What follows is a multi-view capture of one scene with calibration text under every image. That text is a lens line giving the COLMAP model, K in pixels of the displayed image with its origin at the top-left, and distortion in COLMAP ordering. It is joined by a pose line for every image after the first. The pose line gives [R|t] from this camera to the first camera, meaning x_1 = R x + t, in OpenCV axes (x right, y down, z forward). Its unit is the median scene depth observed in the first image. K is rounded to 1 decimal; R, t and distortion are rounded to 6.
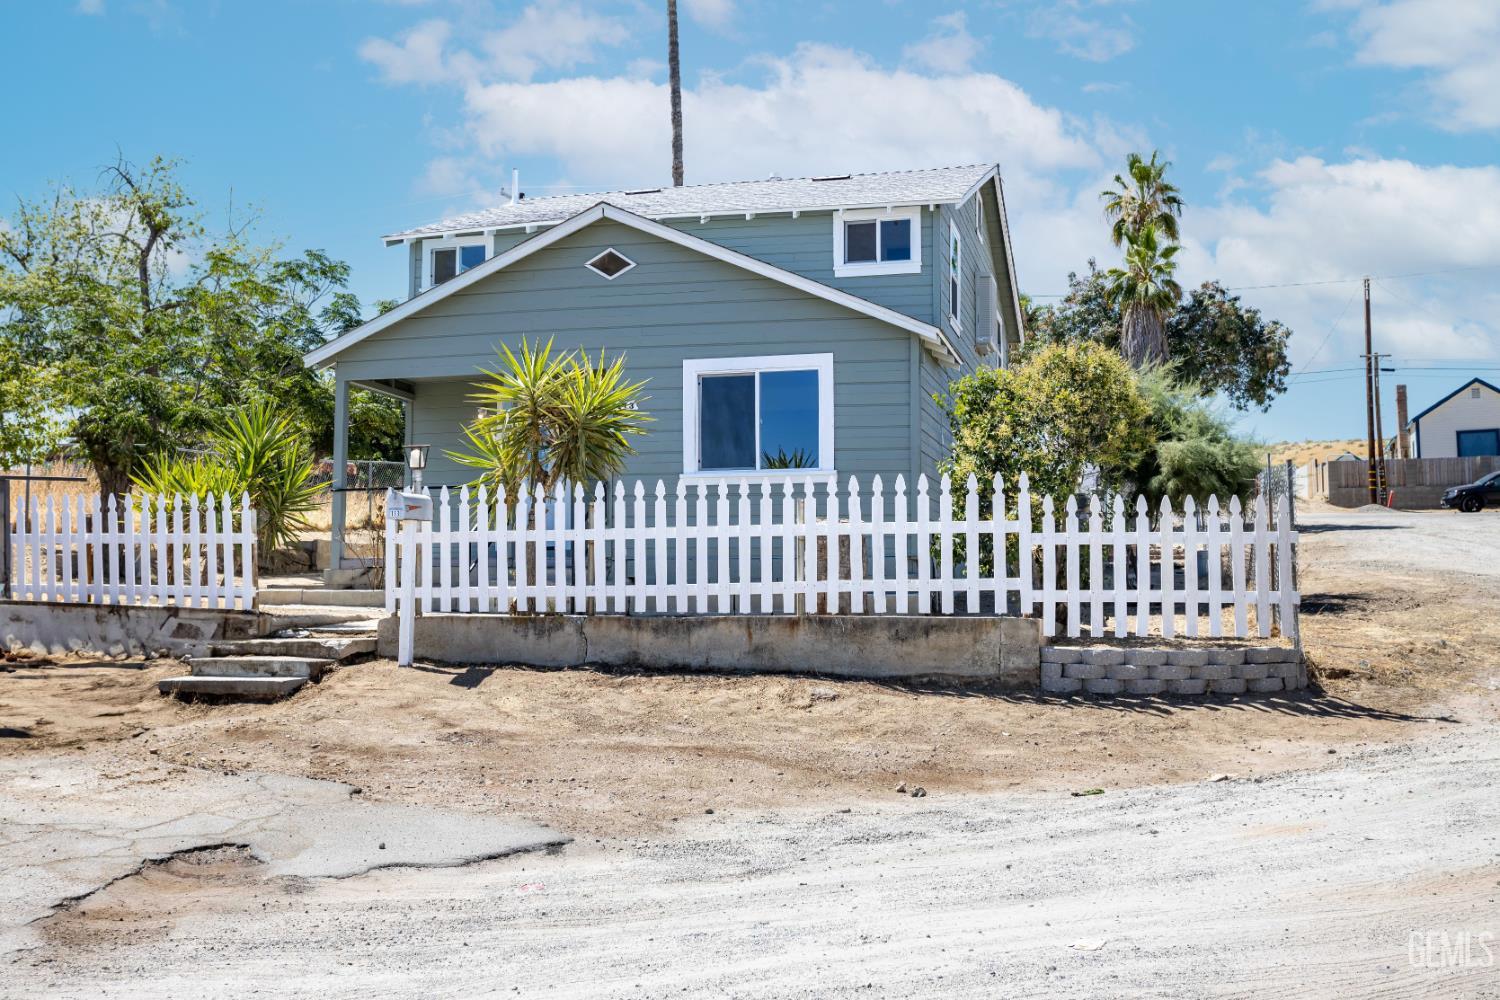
lens RADIAL K [[1505.5, 0, 753.7], [0, 1505.5, 500.4], [0, 0, 1]] dist [0.040028, 0.000000]
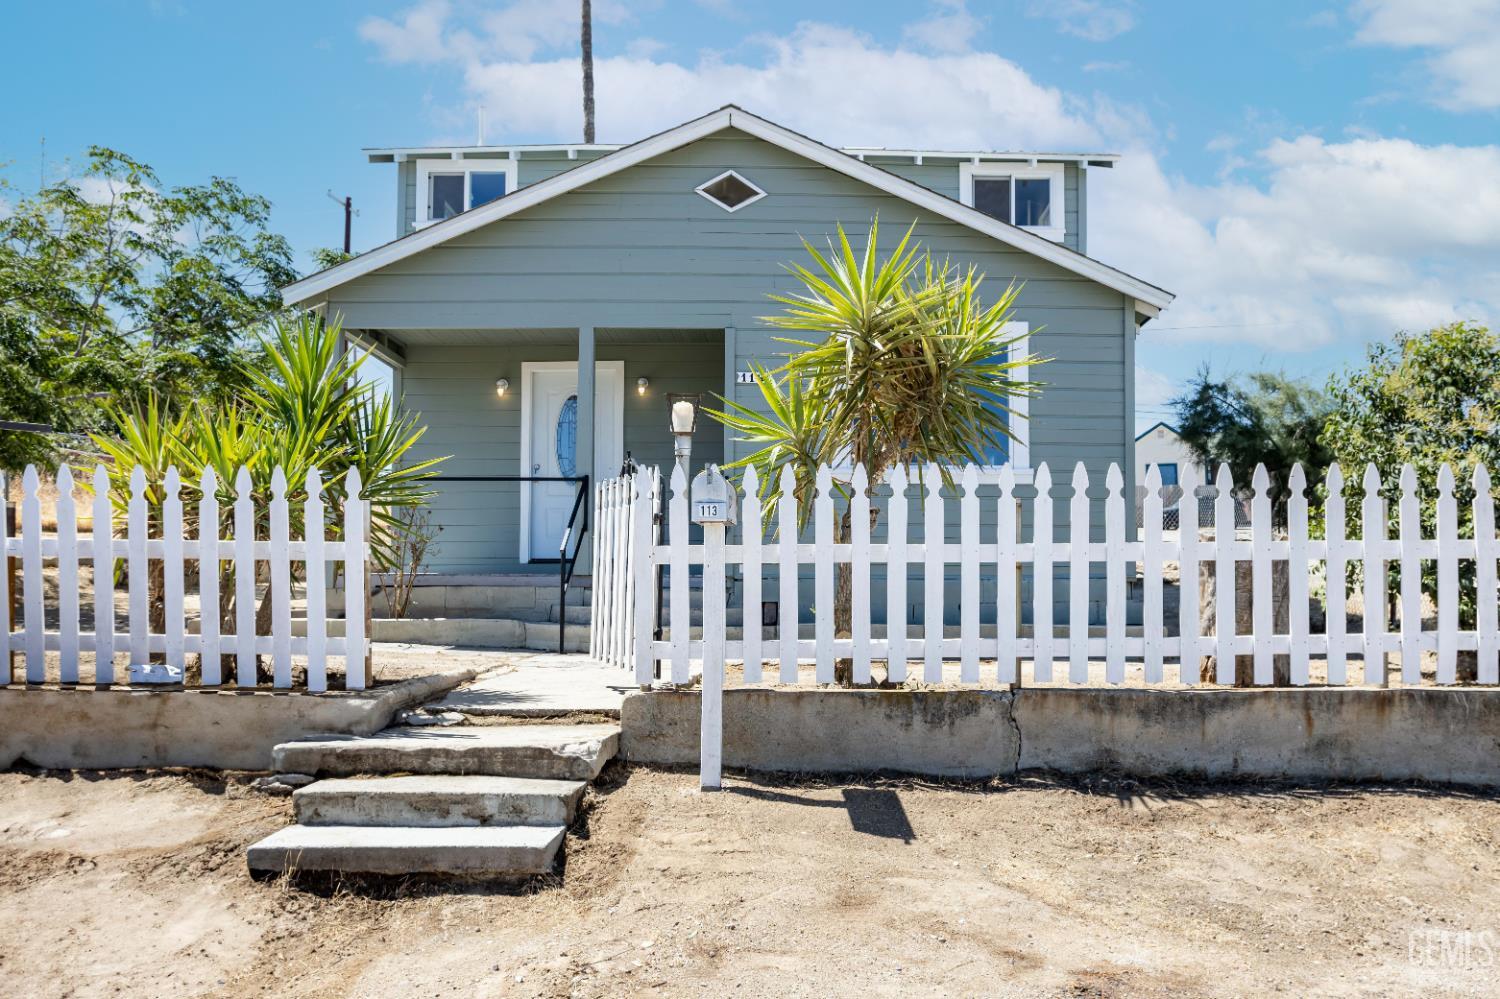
lens RADIAL K [[1206.3, 0, 811.1], [0, 1206.3, 542.0], [0, 0, 1]] dist [0.012354, 0.032295]
pose [[0.960237, 0.010777, 0.278979, -0.231631], [-0.017165, 0.999643, 0.020462, 0.007474], [-0.278659, -0.024436, 0.960079, 0.409874]]
